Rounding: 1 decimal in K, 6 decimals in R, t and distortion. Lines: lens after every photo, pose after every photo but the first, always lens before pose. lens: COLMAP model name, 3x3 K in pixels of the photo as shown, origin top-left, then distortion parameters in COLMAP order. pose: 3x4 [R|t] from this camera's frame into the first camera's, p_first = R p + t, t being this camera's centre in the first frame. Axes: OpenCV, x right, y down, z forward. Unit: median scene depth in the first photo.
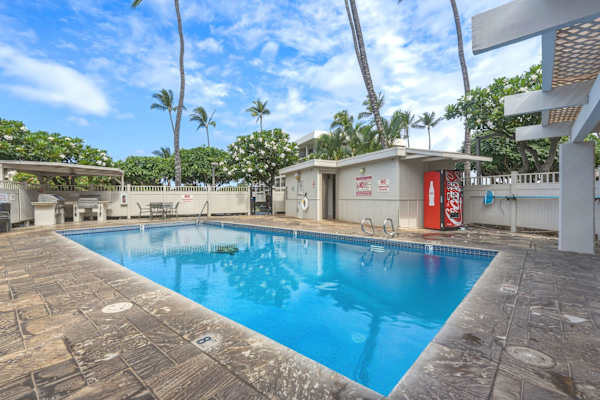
lens RADIAL K [[266.1, 0, 302.0], [0, 266.1, 199.4], [0, 0, 1]] dist [-0.036439, -0.000645]
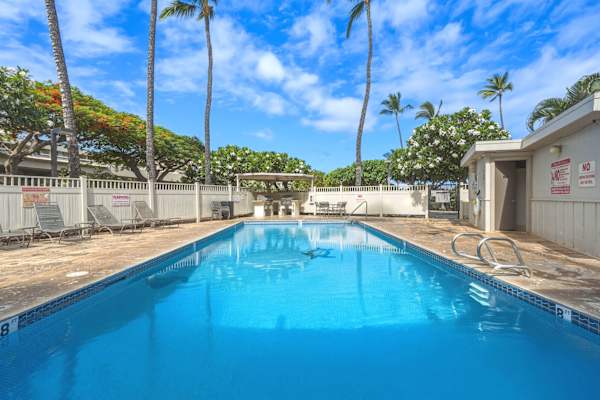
lens RADIAL K [[266.1, 0, 298.6], [0, 266.1, 200.3], [0, 0, 1]] dist [-0.036439, -0.000645]
pose [[0.629126, 0.007780, -0.777264, 0.238781], [-0.004772, 0.999970, 0.006147, -0.001429], [0.777289, -0.000158, 0.629144, 0.177040]]
